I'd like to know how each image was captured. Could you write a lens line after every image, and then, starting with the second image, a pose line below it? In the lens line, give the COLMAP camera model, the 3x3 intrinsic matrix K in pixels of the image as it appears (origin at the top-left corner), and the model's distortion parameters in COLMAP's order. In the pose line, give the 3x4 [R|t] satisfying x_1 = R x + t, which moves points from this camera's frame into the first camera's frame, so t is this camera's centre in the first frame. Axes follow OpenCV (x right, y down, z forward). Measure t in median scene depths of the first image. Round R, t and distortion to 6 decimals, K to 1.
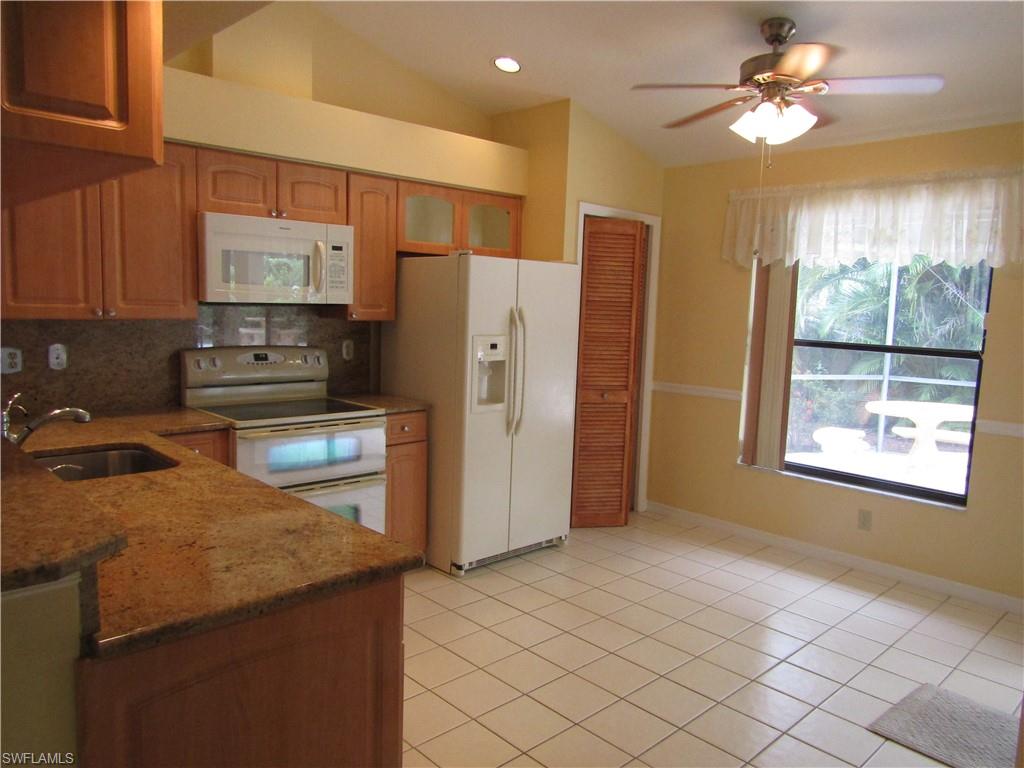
lens RADIAL K [[740.3, 0, 513.0], [0, 740.3, 383.5], [0, 0, 1]] dist [0.008959, -0.001838]
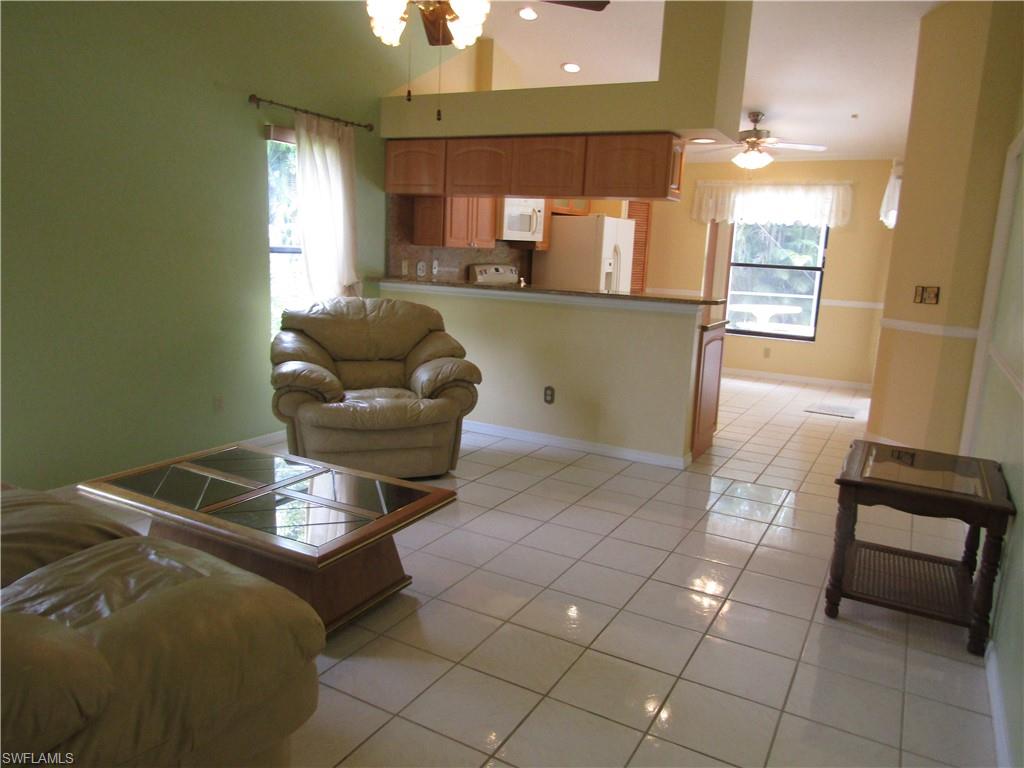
lens RADIAL K [[740.3, 0, 509.4], [0, 740.3, 381.4], [0, 0, 1]] dist [0.008959, -0.001838]
pose [[0.960434, -0.040370, 0.275567, -0.816739], [0.017346, 0.996189, 0.085483, 0.083390], [-0.277967, -0.077321, 0.957474, -0.794885]]
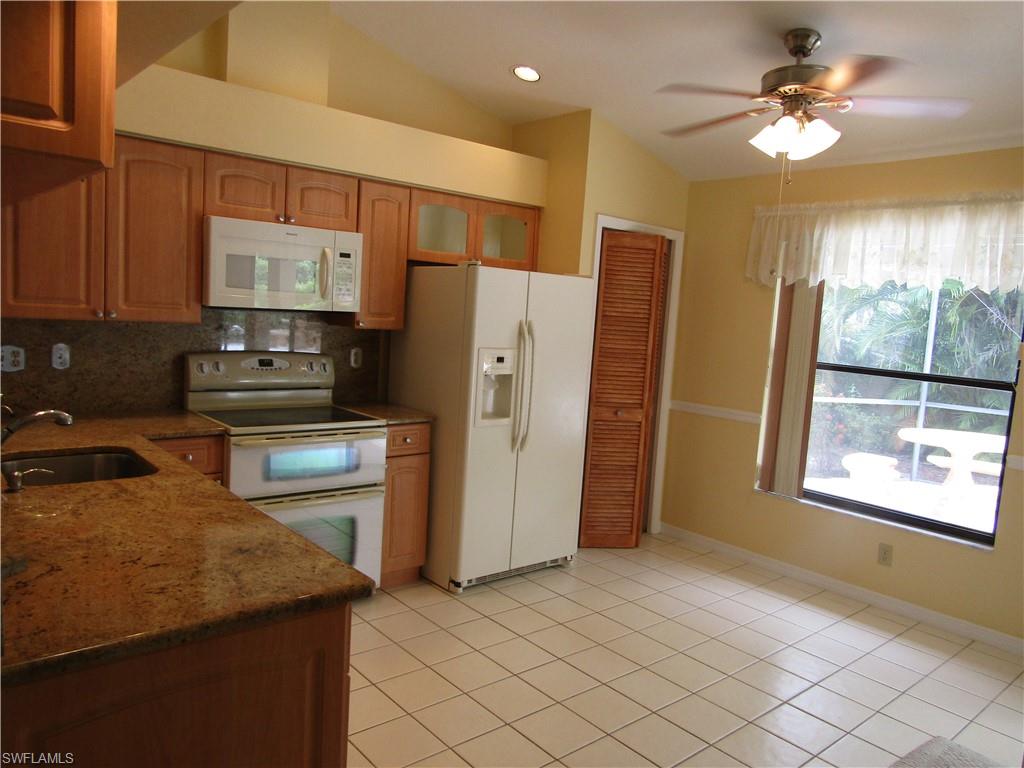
lens RADIAL K [[740.3, 0, 512.6], [0, 740.3, 383.6], [0, 0, 1]] dist [0.008959, -0.001838]
pose [[0.998131, 0.035805, -0.049517, 0.039354], [-0.036400, 0.999275, -0.011154, -0.008341], [0.049082, 0.012935, 0.998711, 0.024295]]
